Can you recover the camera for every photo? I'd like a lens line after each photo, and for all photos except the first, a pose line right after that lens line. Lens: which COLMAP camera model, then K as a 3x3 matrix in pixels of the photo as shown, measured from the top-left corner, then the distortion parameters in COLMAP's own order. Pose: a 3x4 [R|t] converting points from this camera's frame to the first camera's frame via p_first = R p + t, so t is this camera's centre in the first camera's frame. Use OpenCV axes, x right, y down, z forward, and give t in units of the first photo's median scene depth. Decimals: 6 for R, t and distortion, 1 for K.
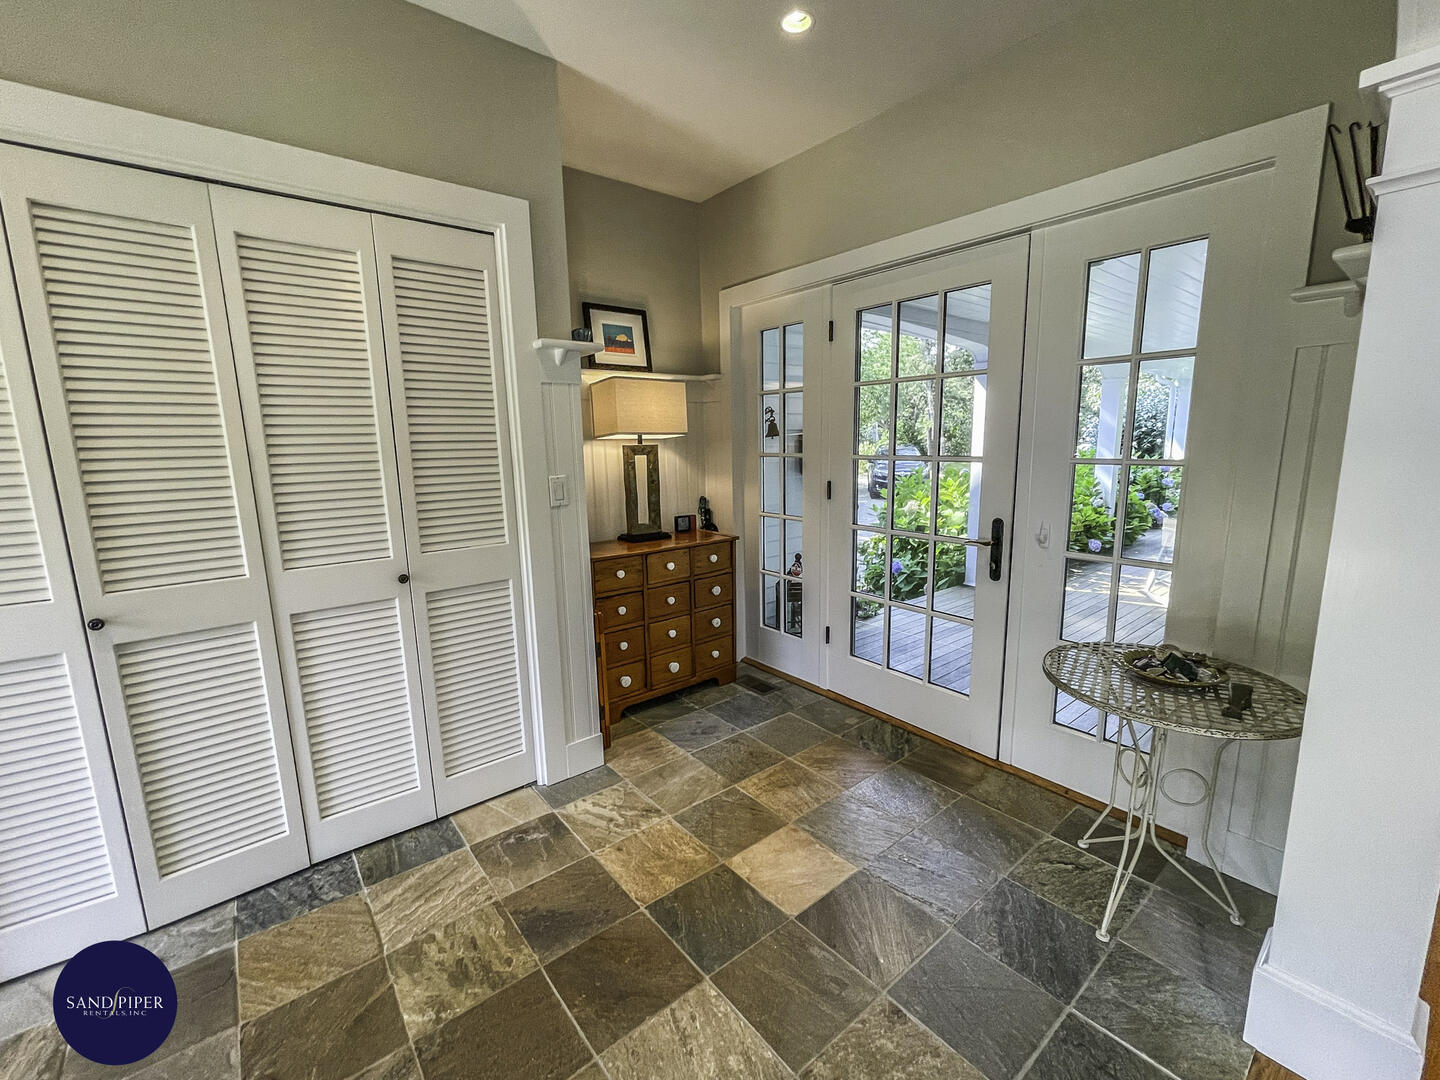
lens RADIAL K [[603.3, 0, 720.0], [0, 603.3, 540.0], [0, 0, 1]] dist [-0.002948, 0.000667]
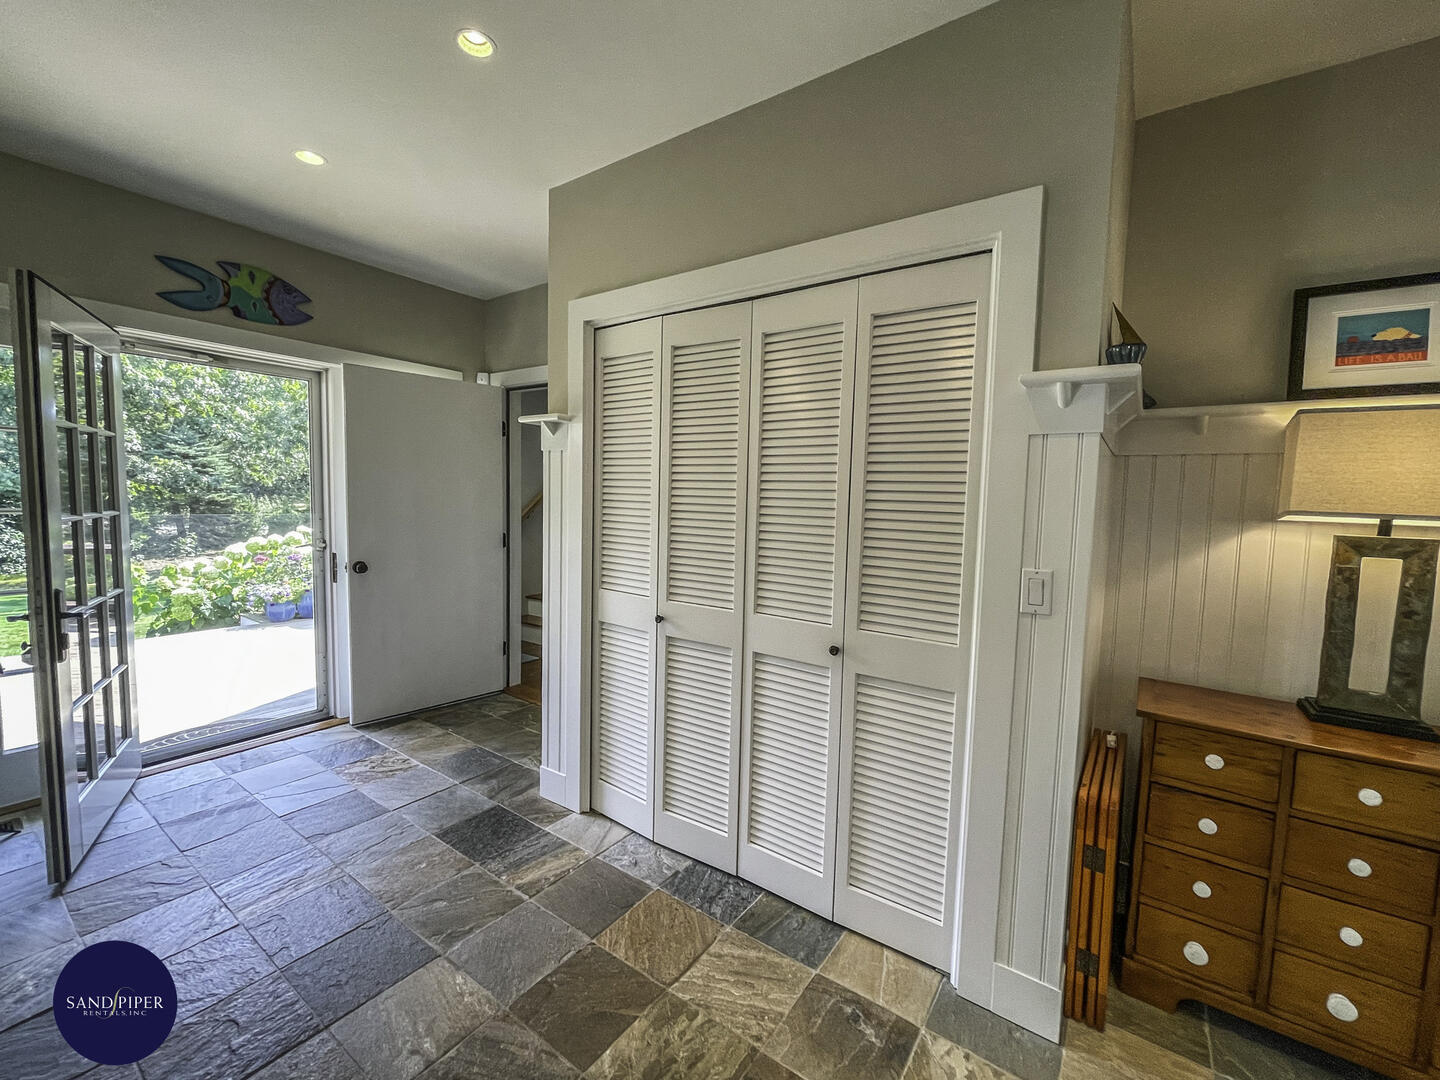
lens RADIAL K [[603.3, 0, 720.0], [0, 603.3, 540.0], [0, 0, 1]] dist [-0.002948, 0.000667]
pose [[0.269716, 0.101002, -0.957628, 0.306920], [-0.191247, 0.980292, 0.049527, -0.115063], [0.943757, 0.169785, 0.283717, 0.514896]]
